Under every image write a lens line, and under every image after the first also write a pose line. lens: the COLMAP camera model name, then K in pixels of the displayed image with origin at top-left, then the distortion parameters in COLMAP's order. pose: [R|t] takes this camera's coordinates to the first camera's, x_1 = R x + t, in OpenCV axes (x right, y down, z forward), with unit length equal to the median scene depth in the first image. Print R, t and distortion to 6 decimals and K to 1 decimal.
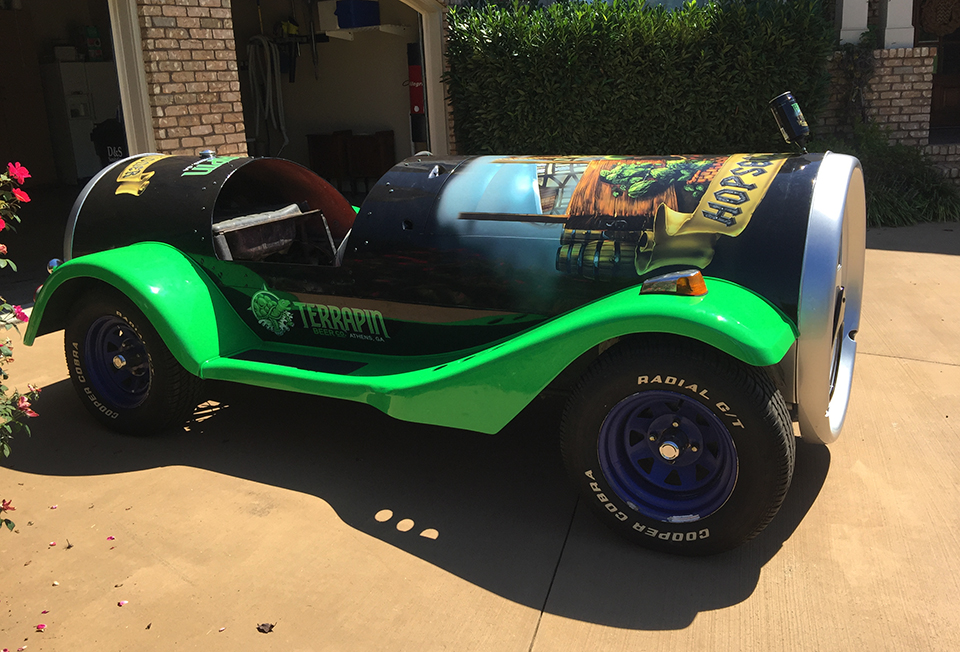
lens RADIAL K [[821.0, 0, 480.0], [0, 821.0, 326.0], [0, 0, 1]] dist [0.040366, -0.030731]
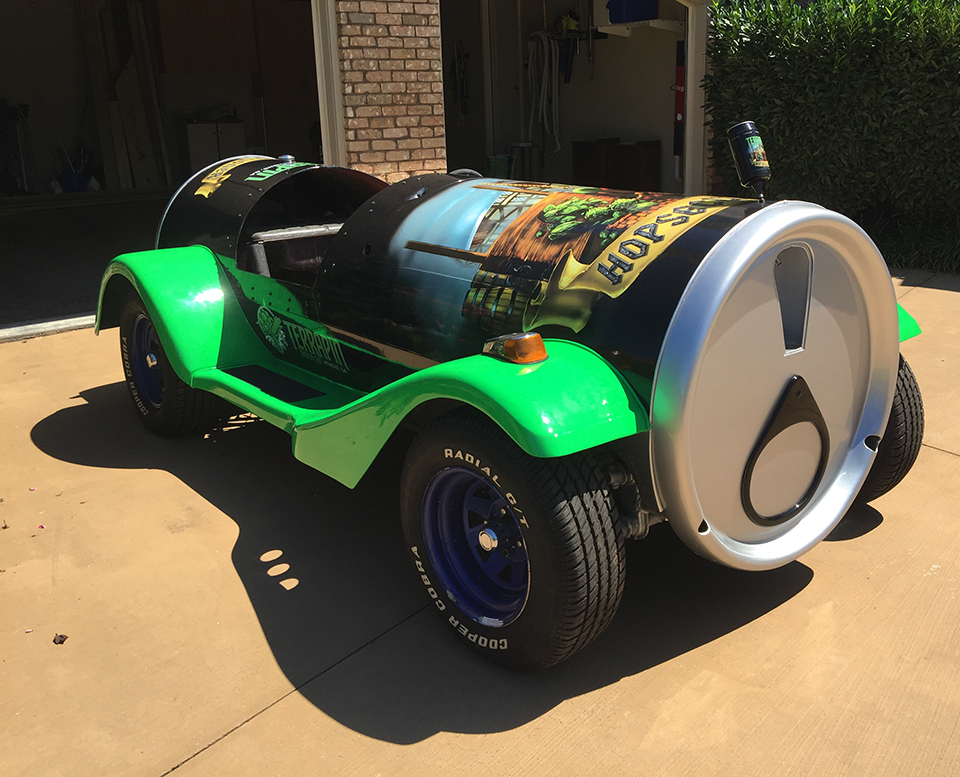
lens RADIAL K [[918.2, 0, 575.7], [0, 918.2, 383.8], [0, 0, 1]] dist [0.071678, -0.102457]
pose [[0.937813, 0.129462, -0.322096, 0.258834], [-0.119789, 0.991551, 0.049764, -0.029100], [0.325817, -0.008085, 0.945398, 0.056018]]
